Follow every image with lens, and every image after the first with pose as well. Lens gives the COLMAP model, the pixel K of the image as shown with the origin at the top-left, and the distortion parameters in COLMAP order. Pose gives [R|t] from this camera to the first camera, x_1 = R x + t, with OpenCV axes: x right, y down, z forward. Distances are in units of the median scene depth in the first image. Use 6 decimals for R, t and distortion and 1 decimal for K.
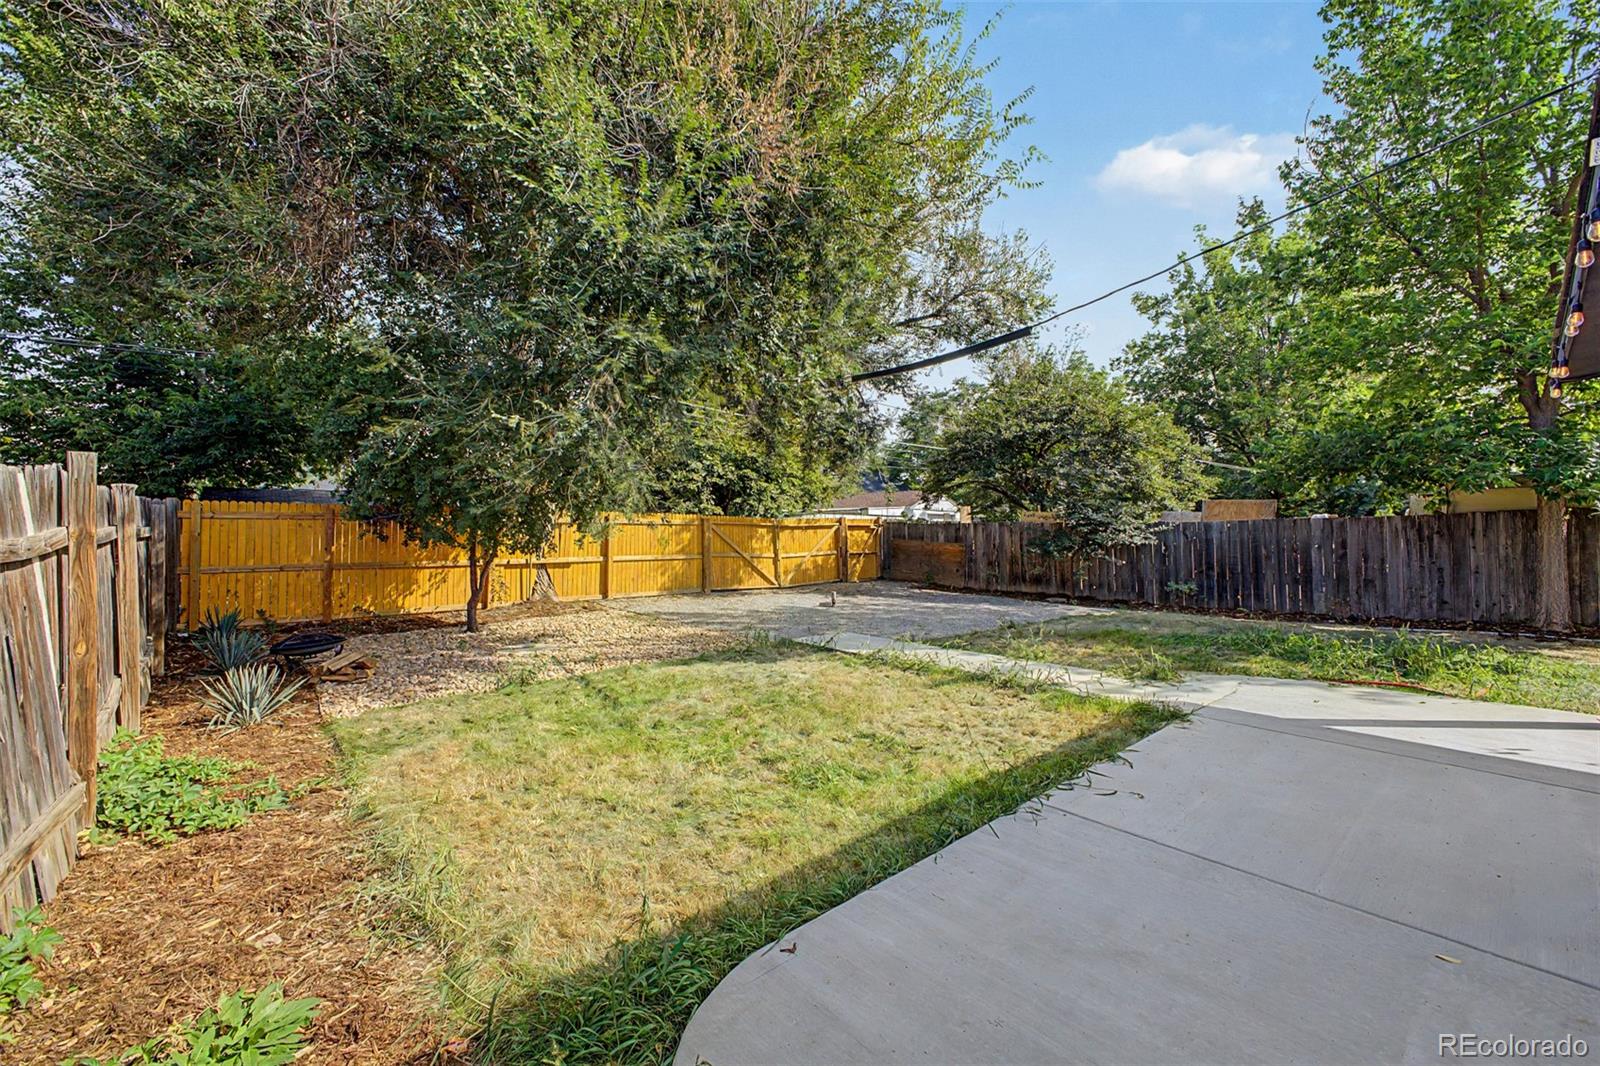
lens RADIAL K [[652.9, 0, 843.5], [0, 652.9, 534.8], [0, 0, 1]] dist [0.009235, -0.000279]
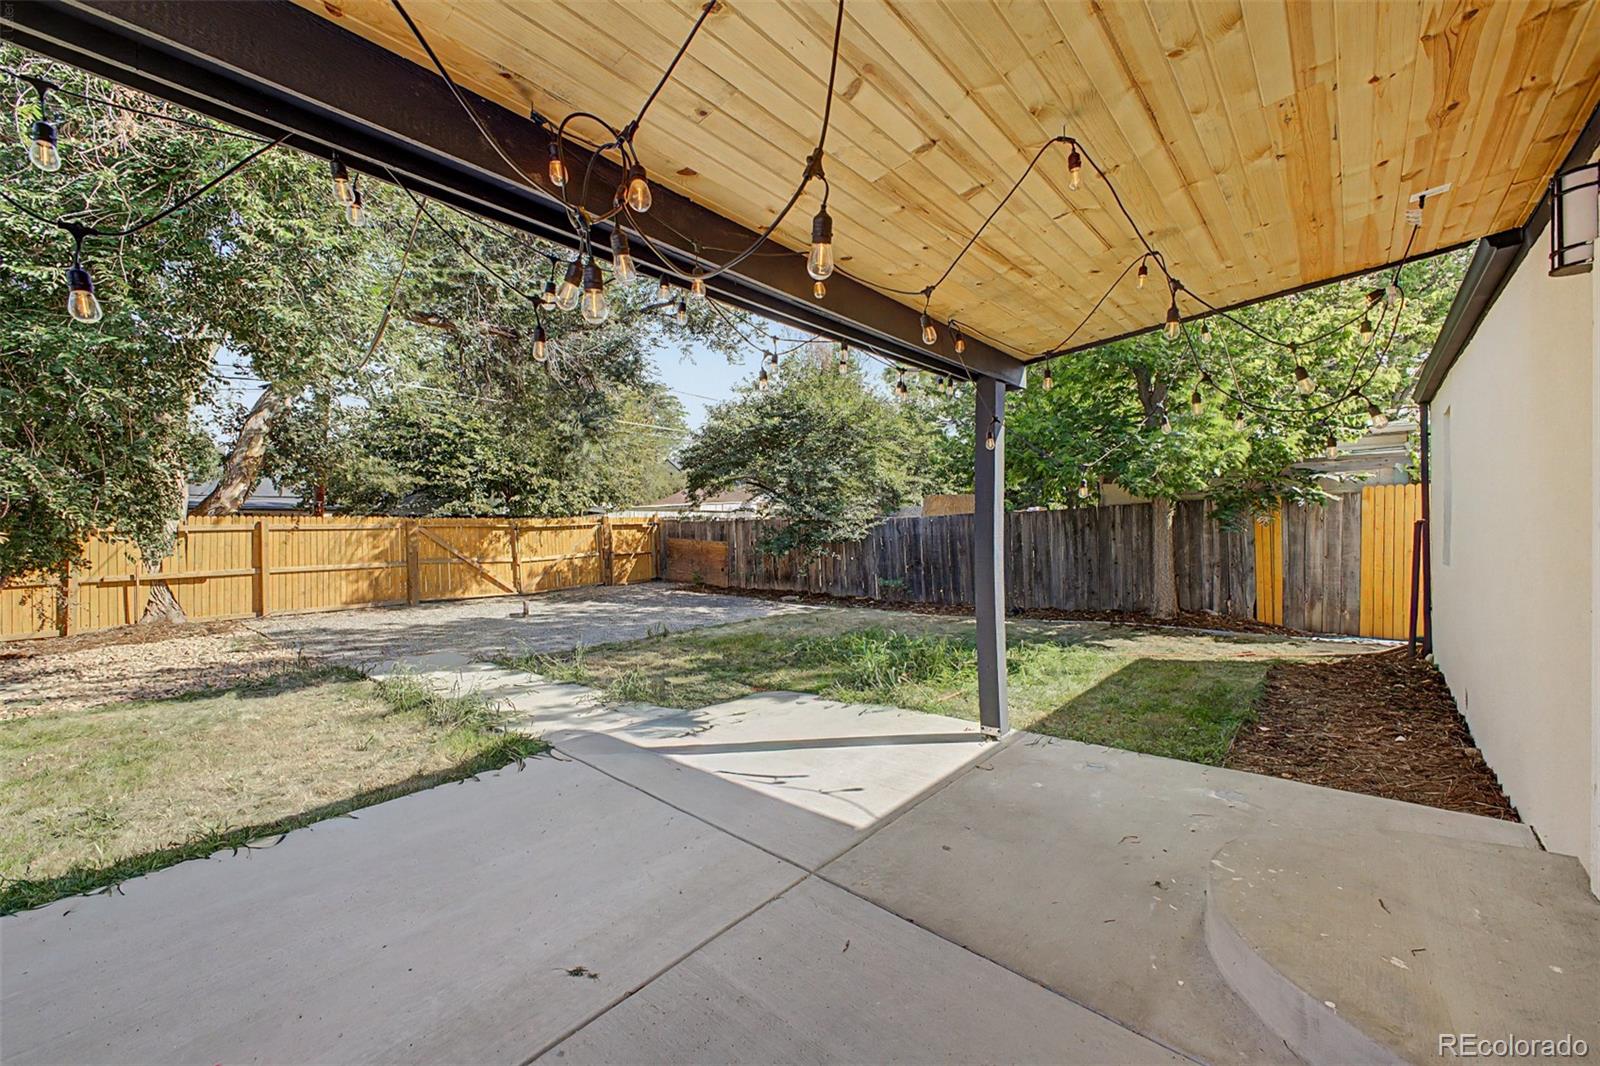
lens RADIAL K [[652.9, 0, 843.5], [0, 652.9, 534.8], [0, 0, 1]] dist [0.009235, -0.000279]
pose [[0.987193, -0.020616, 0.158191, 0.203730], [0.019089, 0.999755, 0.011164, -0.004045], [-0.158382, -0.008001, 0.987345, 0.027229]]
